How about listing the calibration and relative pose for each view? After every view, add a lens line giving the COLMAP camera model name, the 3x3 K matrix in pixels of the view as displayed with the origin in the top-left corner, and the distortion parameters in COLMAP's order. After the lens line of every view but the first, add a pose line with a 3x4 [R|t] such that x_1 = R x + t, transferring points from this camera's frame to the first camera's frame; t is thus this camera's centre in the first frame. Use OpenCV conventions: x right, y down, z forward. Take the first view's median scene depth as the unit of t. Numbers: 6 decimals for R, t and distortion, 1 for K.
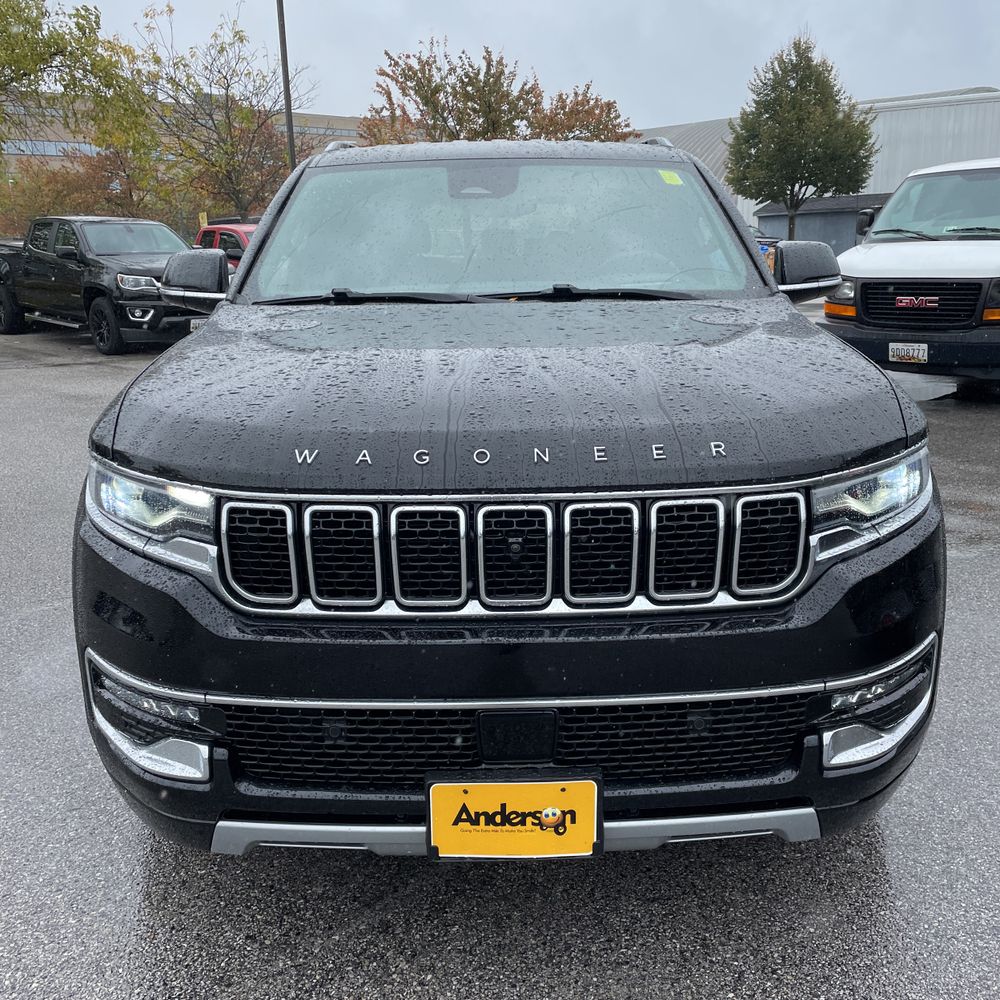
lens RADIAL K [[1036.0, 0, 489.7], [0, 1036.0, 491.6], [0, 0, 1]] dist [0.038342, 0.000000]
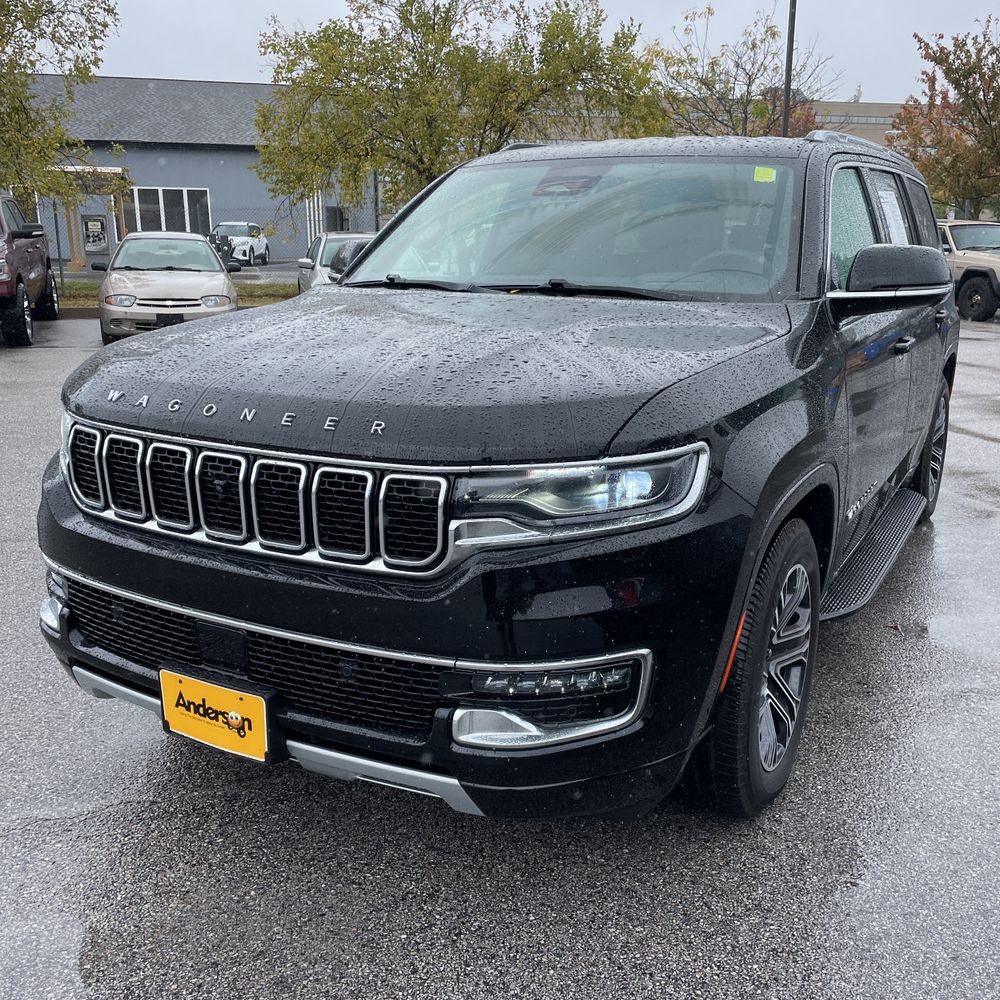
lens RADIAL K [[1036.0, 0, 497.2], [0, 1036.0, 498.2], [0, 0, 1]] dist [0.038342, 0.000000]
pose [[0.862006, 0.145549, -0.485552, 0.827655], [-0.140441, 0.988967, 0.047126, -0.034399], [0.487054, 0.027569, 0.872937, 0.097899]]
